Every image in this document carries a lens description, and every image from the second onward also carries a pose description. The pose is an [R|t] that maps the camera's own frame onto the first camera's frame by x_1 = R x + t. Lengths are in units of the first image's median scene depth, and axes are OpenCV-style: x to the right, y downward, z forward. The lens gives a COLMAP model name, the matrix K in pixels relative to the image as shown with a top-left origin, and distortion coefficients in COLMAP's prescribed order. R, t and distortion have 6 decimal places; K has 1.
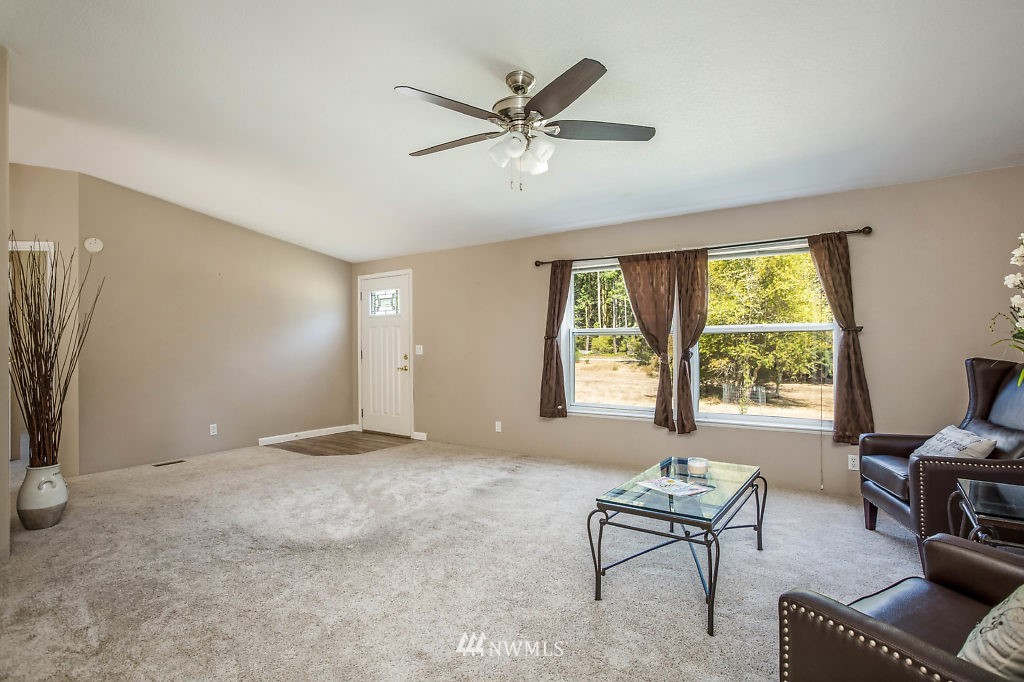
lens RADIAL K [[523.5, 0, 512.0], [0, 523.5, 341.0], [0, 0, 1]] dist [-0.039868, 0.016499]
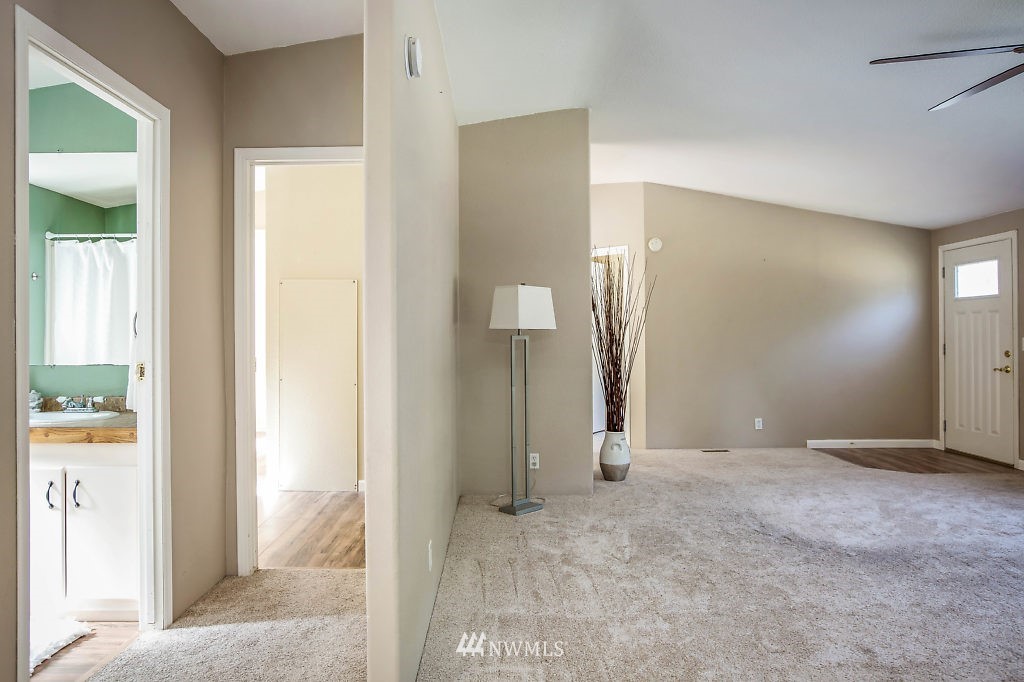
lens RADIAL K [[652.7, 0, 512.0], [0, 652.7, 341.0], [0, 0, 1]] dist [-0.051609, 0.000246]
pose [[0.591869, 0.011210, -0.805956, 0.224650], [0.002247, 0.999876, 0.015557, -0.004609], [0.806031, -0.011018, 0.591771, -0.150950]]
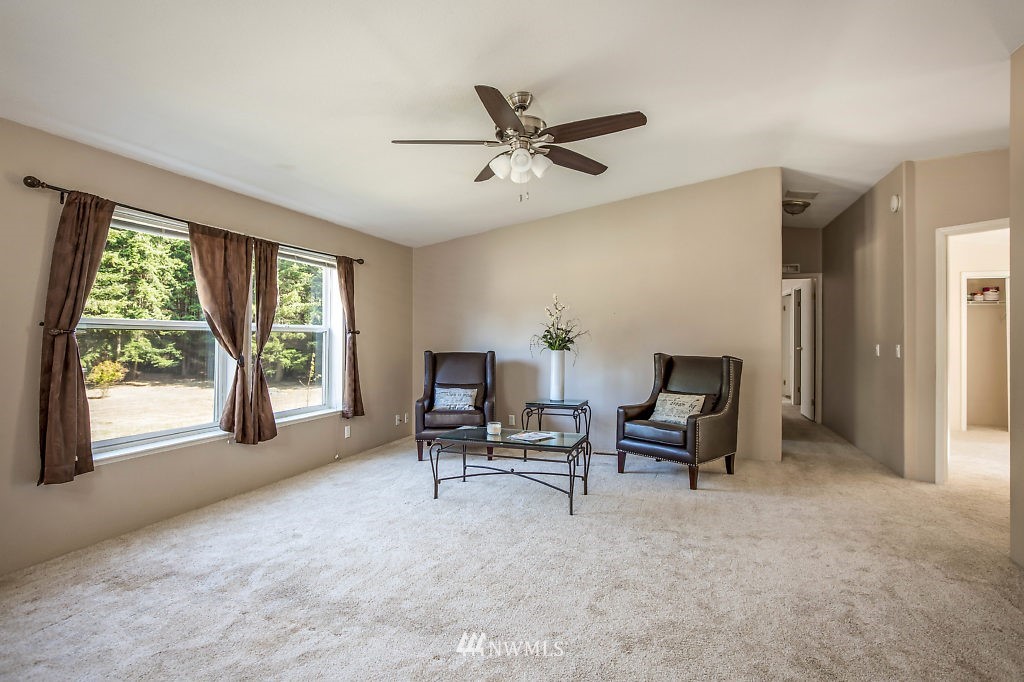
lens RADIAL K [[523.5, 0, 512.0], [0, 523.5, 341.0], [0, 0, 1]] dist [-0.039868, 0.016499]
pose [[-0.273260, 0.002465, 0.961937, -1.063879], [-0.005827, 0.999974, -0.004217, 0.007281], [-0.961923, -0.006758, -0.273238, 1.339290]]
